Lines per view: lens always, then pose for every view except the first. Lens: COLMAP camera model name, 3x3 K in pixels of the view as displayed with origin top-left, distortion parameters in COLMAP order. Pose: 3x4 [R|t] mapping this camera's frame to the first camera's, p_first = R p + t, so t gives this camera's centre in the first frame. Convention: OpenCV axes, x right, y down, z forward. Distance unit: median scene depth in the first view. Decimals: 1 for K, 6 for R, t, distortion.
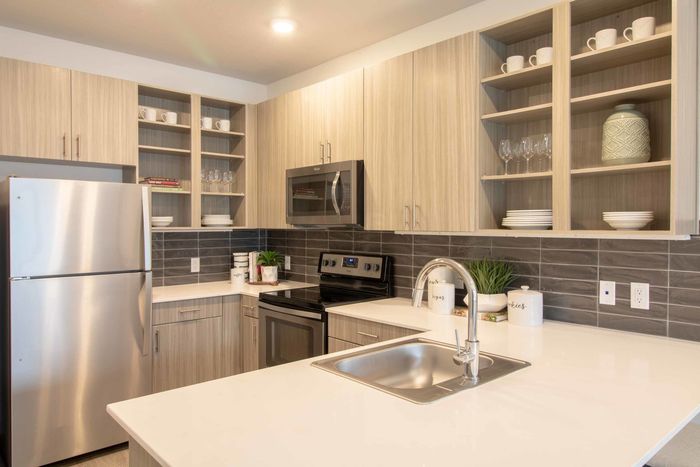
lens RADIAL K [[479.7, 0, 350.0], [0, 479.7, 233.5], [0, 0, 1]] dist [-0.001202, -0.000665]
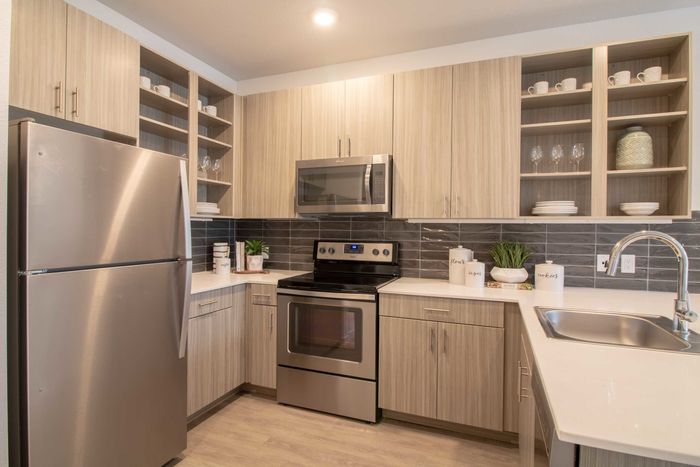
lens RADIAL K [[363.6, 0, 350.0], [0, 363.6, 233.5], [0, 0, 1]] dist [-0.003092, -0.001297]
pose [[0.897994, 0.004737, 0.439983, -0.399717], [-0.001815, 0.999973, -0.007061, 0.032341], [-0.440004, 0.005542, 0.897979, 0.258601]]
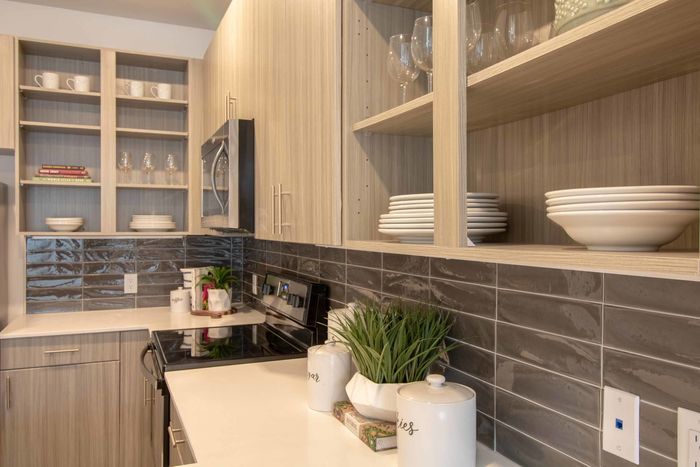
lens RADIAL K [[548.9, 0, 350.0], [0, 548.9, 233.5], [0, 0, 1]] dist [0.003869, 0.000760]
pose [[0.946092, 0.004682, -0.323865, 0.326667], [-0.007959, 0.999930, -0.008796, -0.007924], [0.323801, 0.010899, 0.946062, 0.376046]]
